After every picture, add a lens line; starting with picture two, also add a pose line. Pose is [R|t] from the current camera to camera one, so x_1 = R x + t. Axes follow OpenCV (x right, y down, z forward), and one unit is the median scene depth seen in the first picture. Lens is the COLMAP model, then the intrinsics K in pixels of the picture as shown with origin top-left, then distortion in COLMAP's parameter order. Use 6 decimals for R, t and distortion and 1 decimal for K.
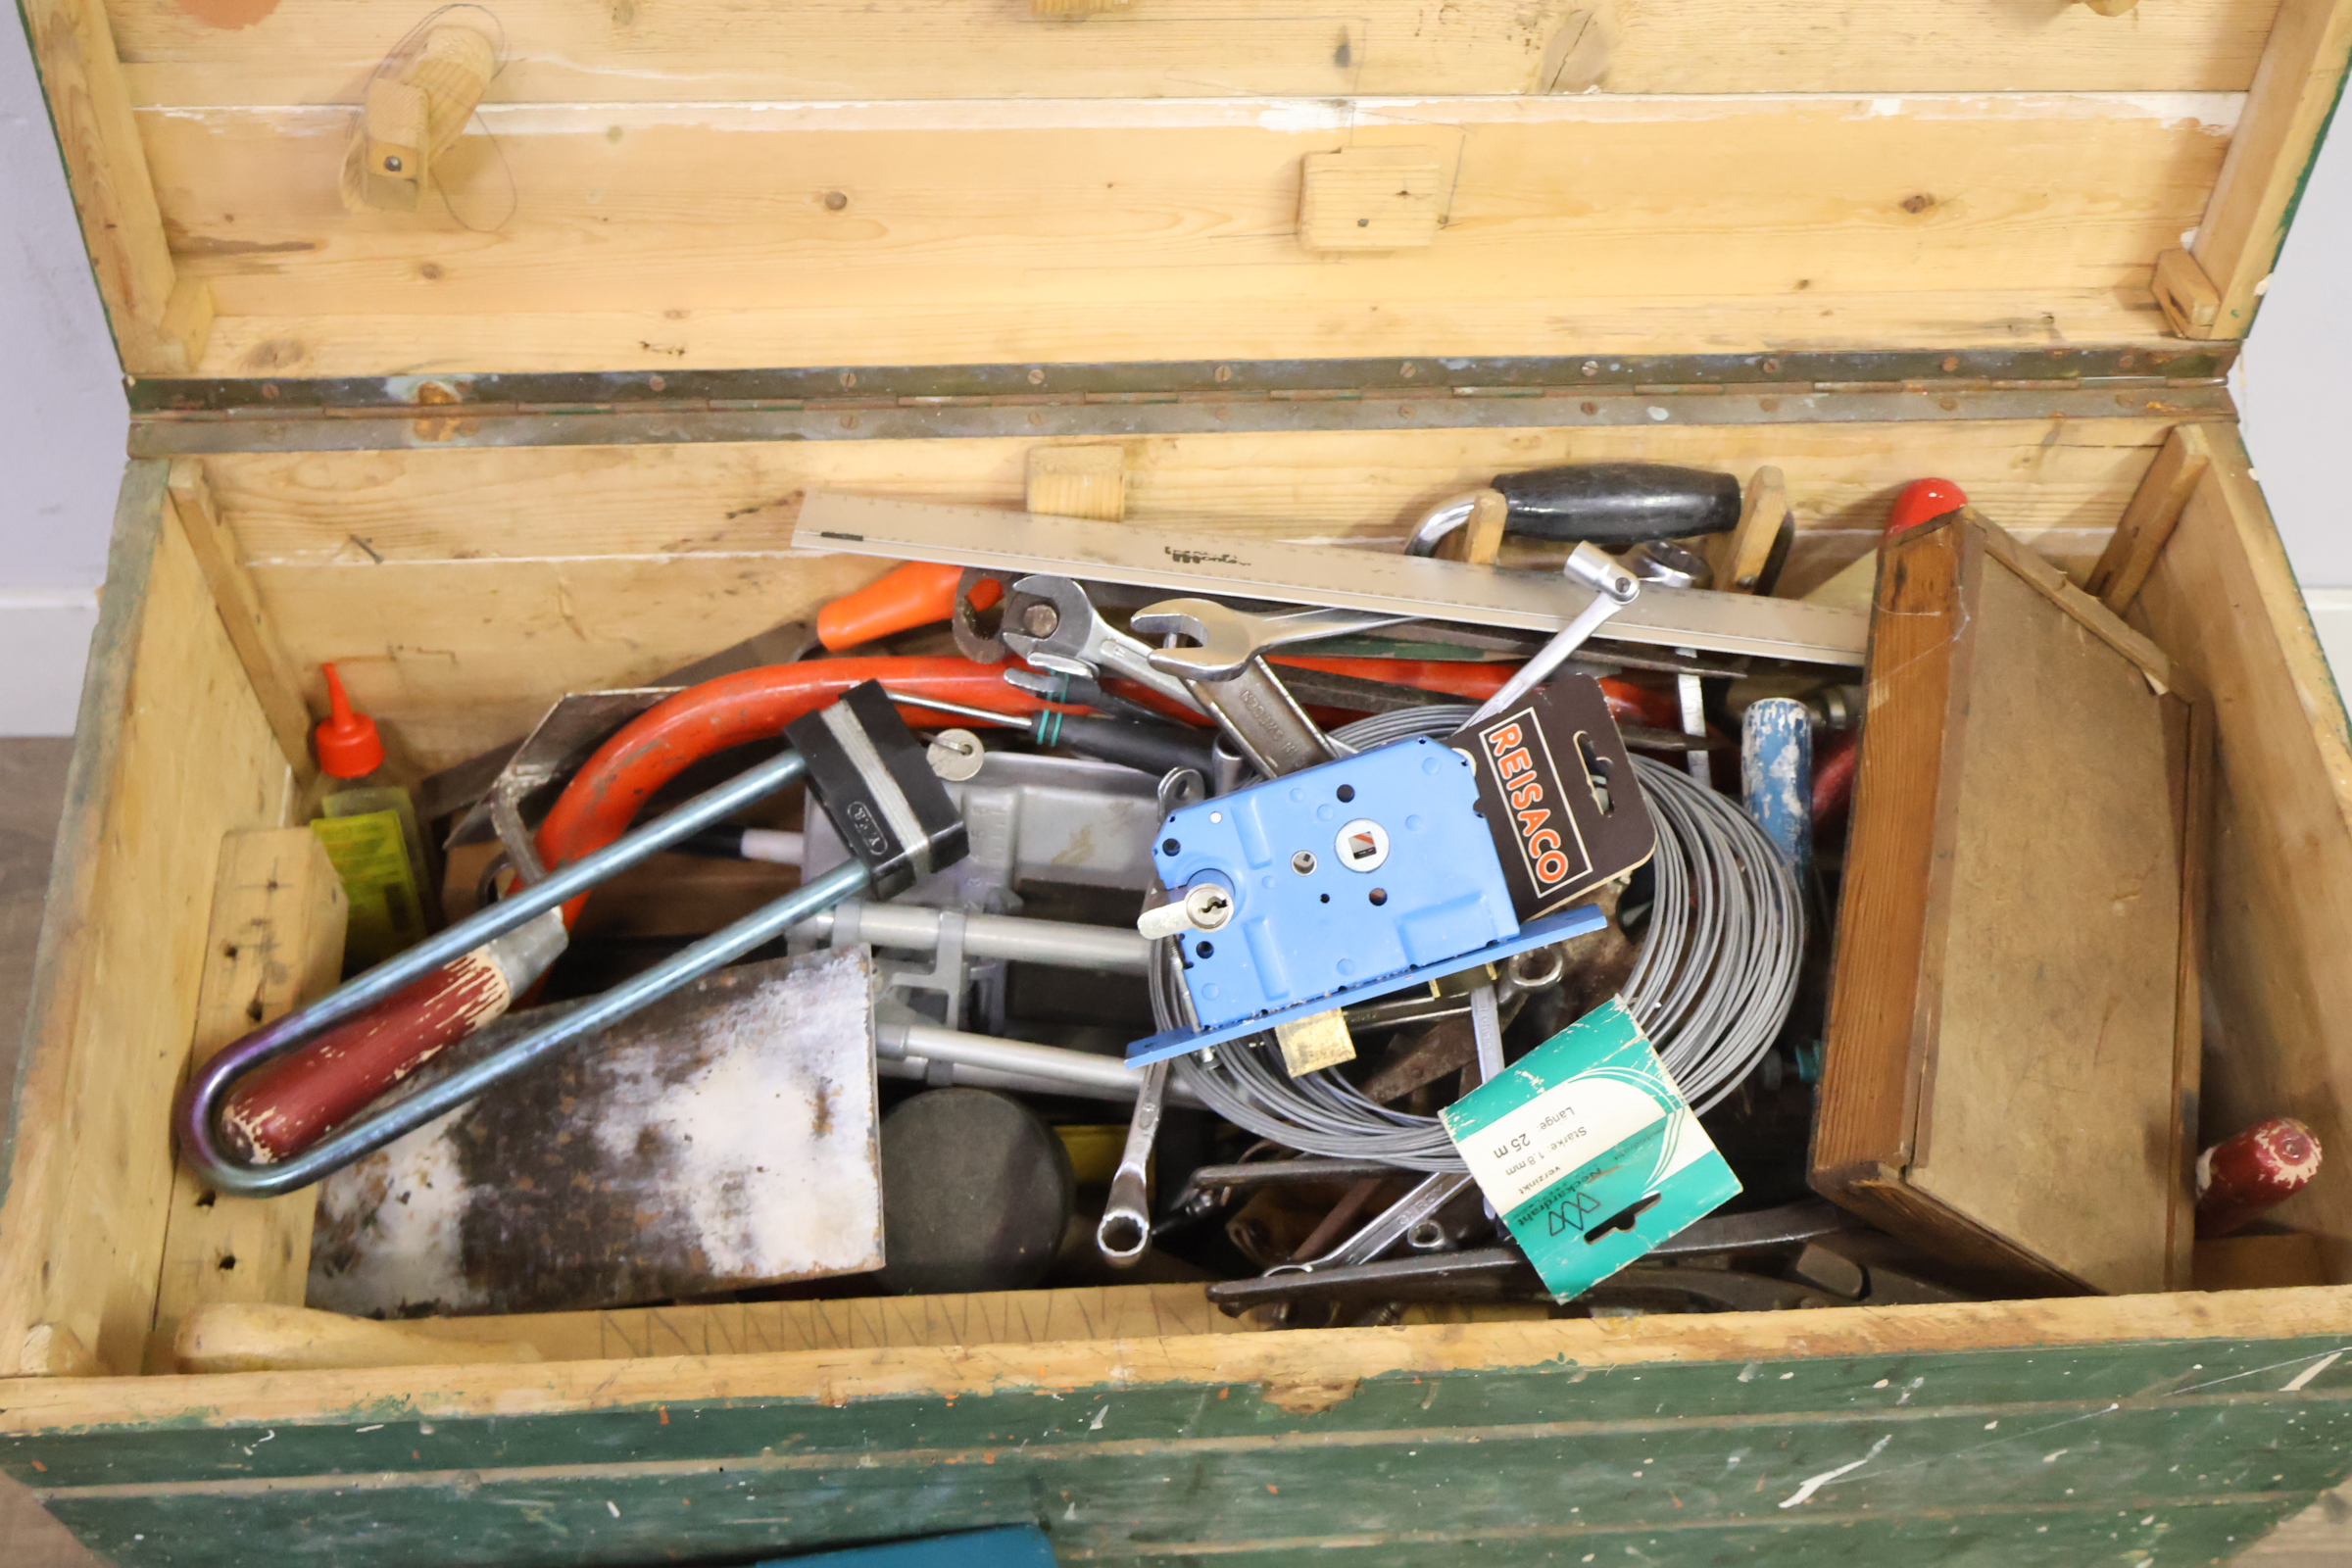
lens RADIAL K [[2617.0, 0, 1162.4], [0, 2617.0, 788.0], [0, 0, 1]] dist [0.005242, 0.000000]
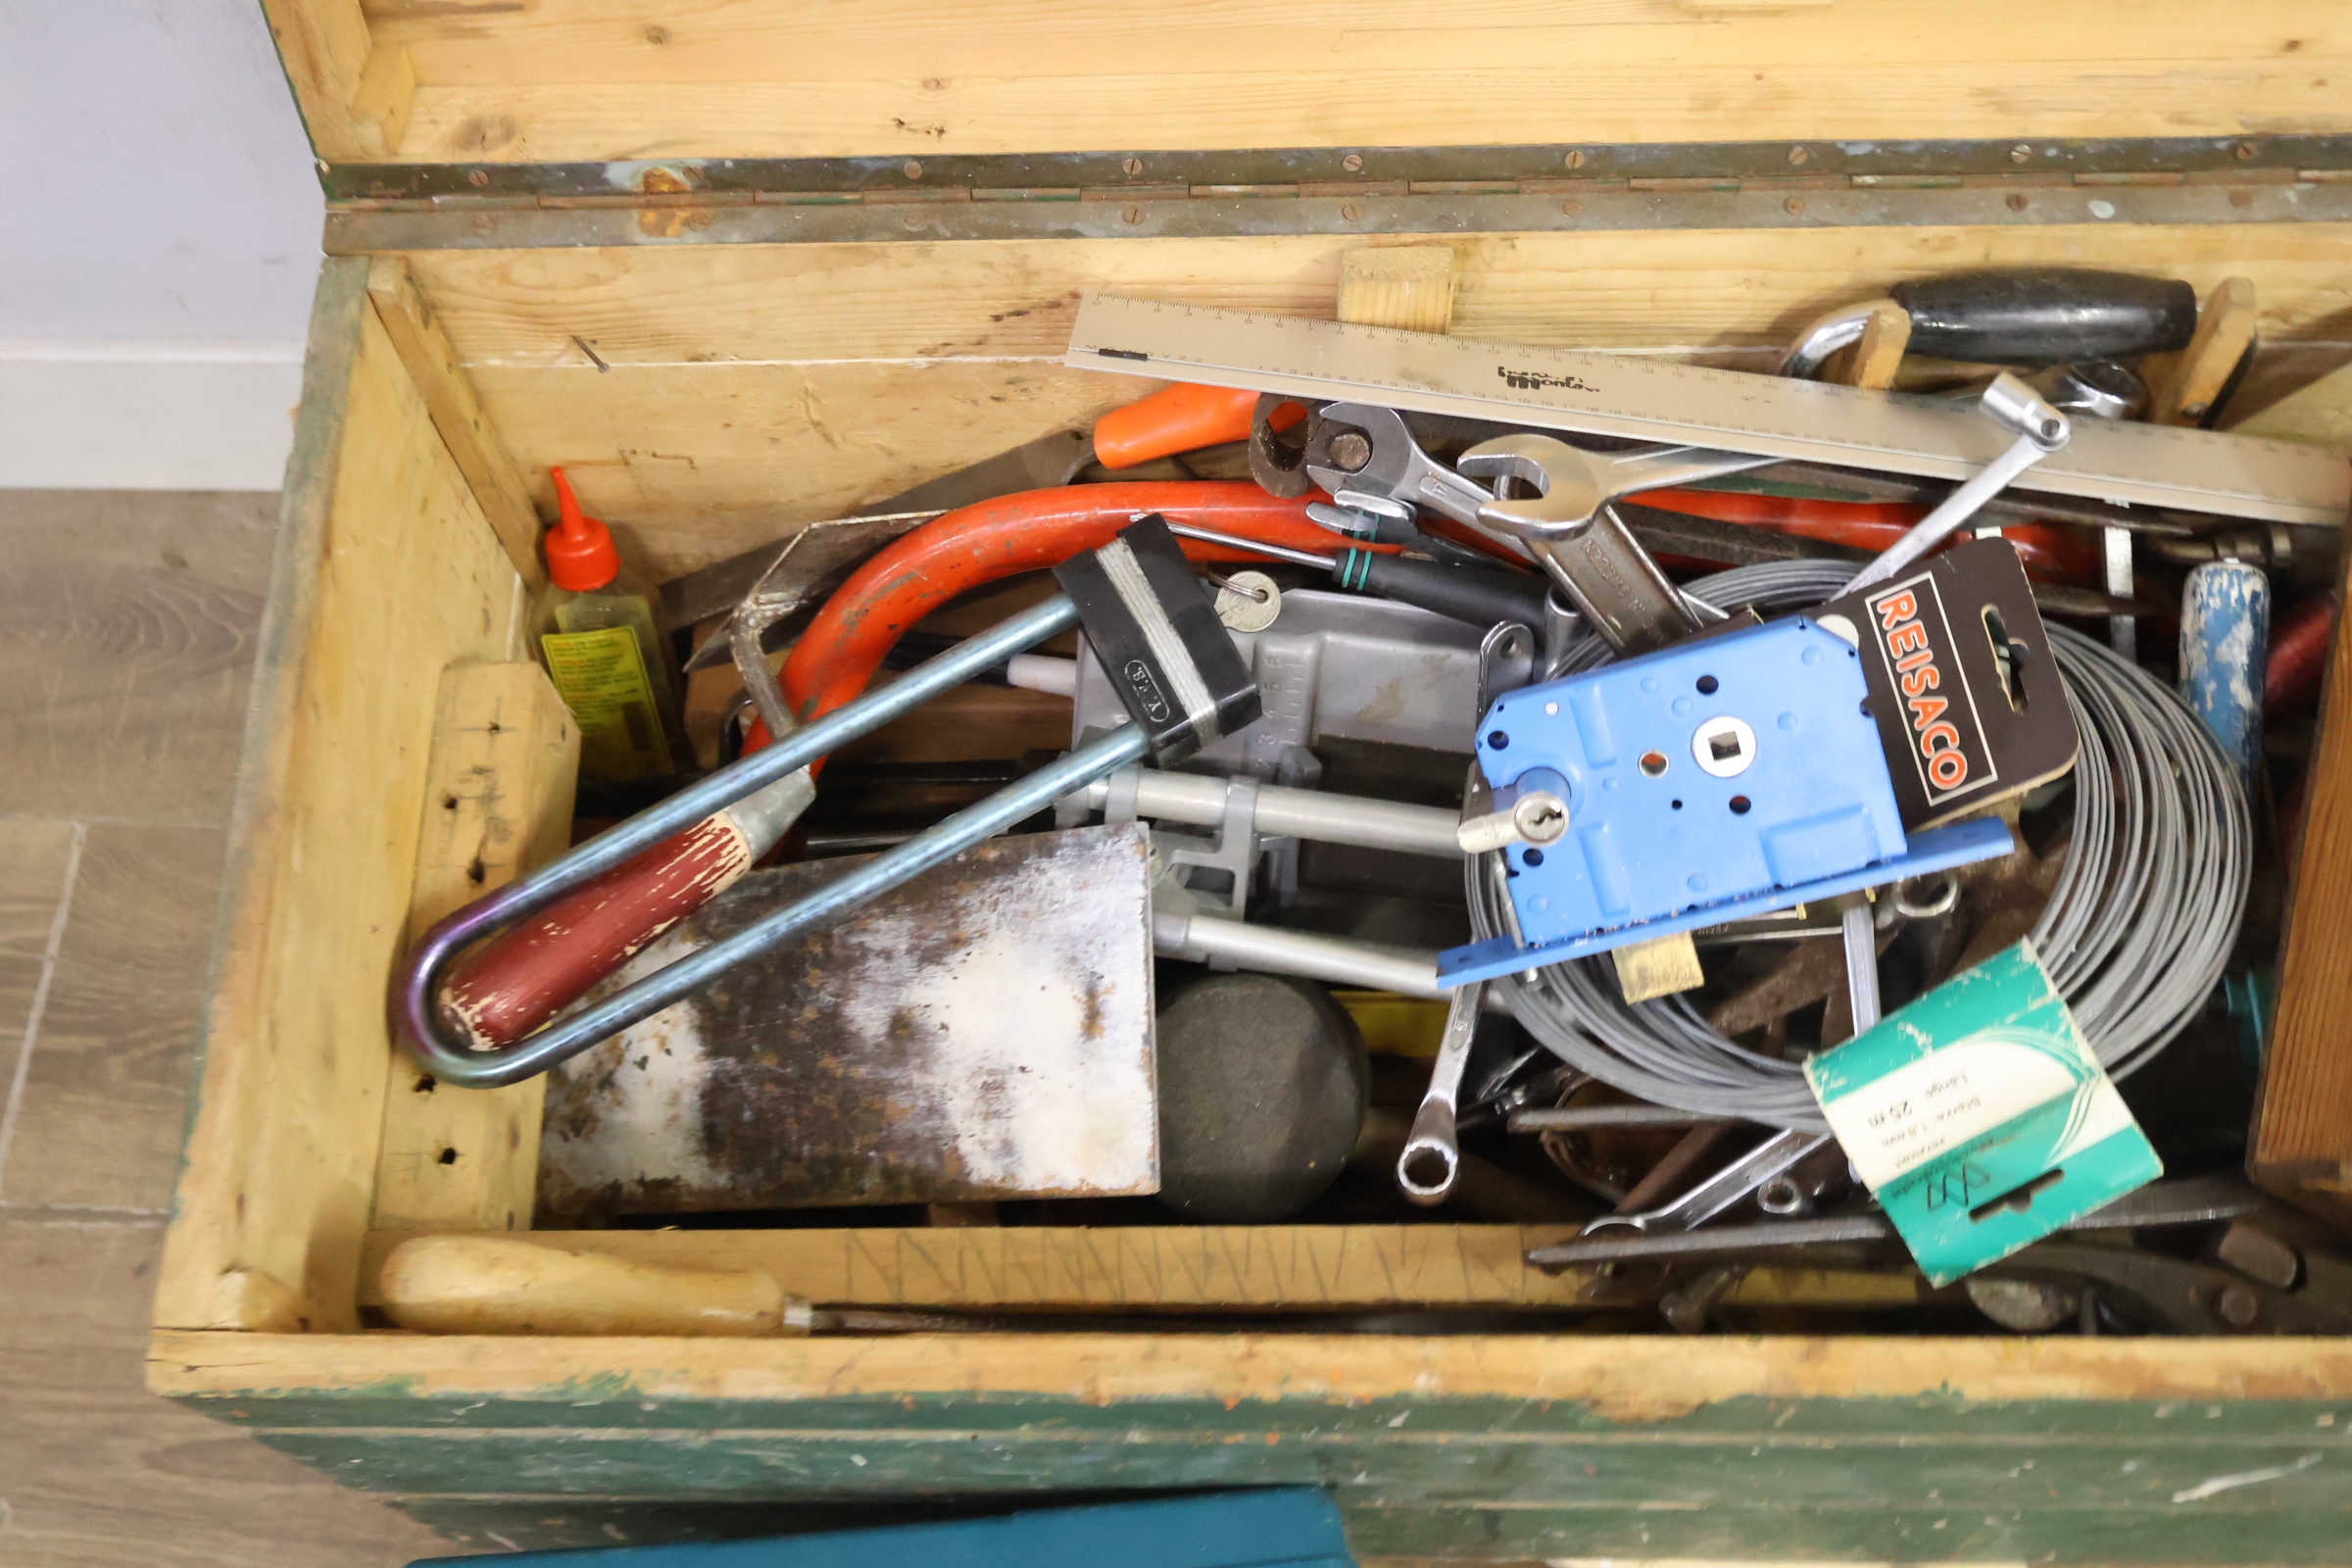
lens RADIAL K [[2617.0, 0, 1175.5], [0, 2617.0, 776.0], [0, 0, 1]] dist [0.005242, 0.000000]
pose [[0.994590, 0.029972, -0.099461, -0.015342], [-0.016121, 0.990406, 0.137245, -0.077809], [0.102620, -0.134900, 0.985531, 0.133653]]
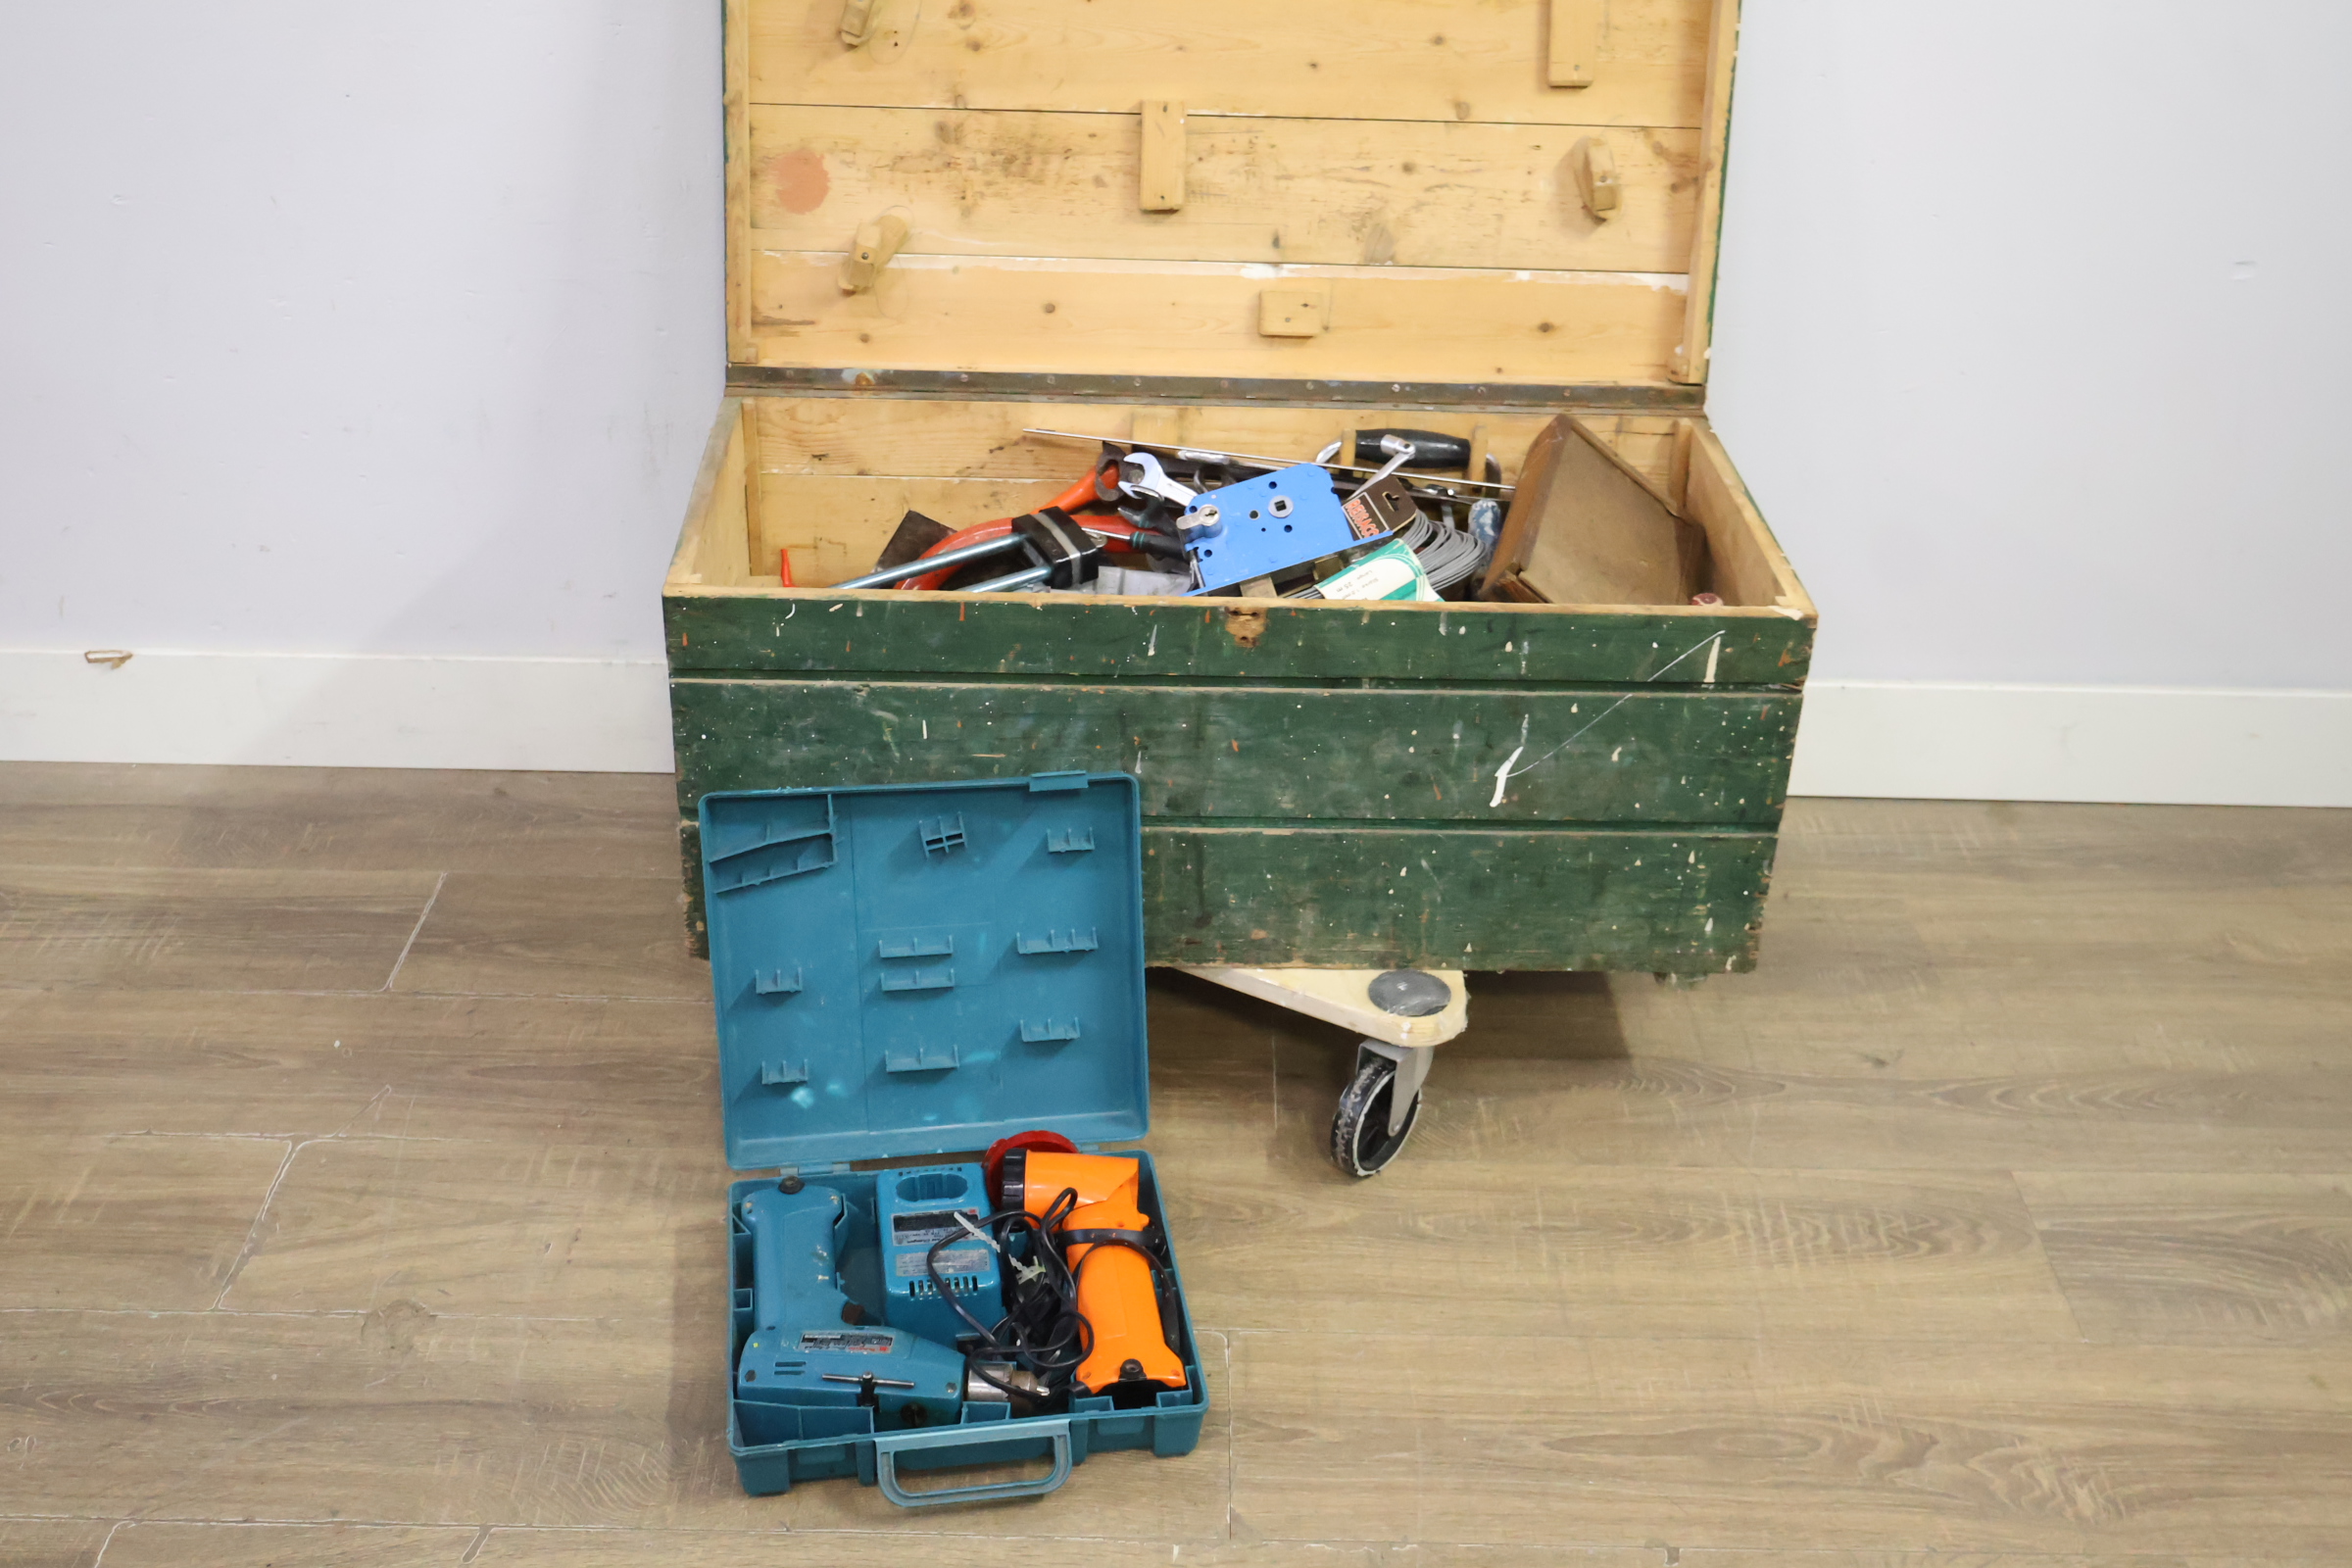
lens RADIAL K [[2617.0, 0, 1173.3], [0, 2617.0, 769.0], [0, 0, 1]] dist [0.005242, 0.000000]
pose [[0.999307, 0.005582, -0.036800, 0.064636], [-0.022461, 0.878823, -0.476619, 1.188117], [0.029680, 0.477115, 0.878339, -0.770011]]
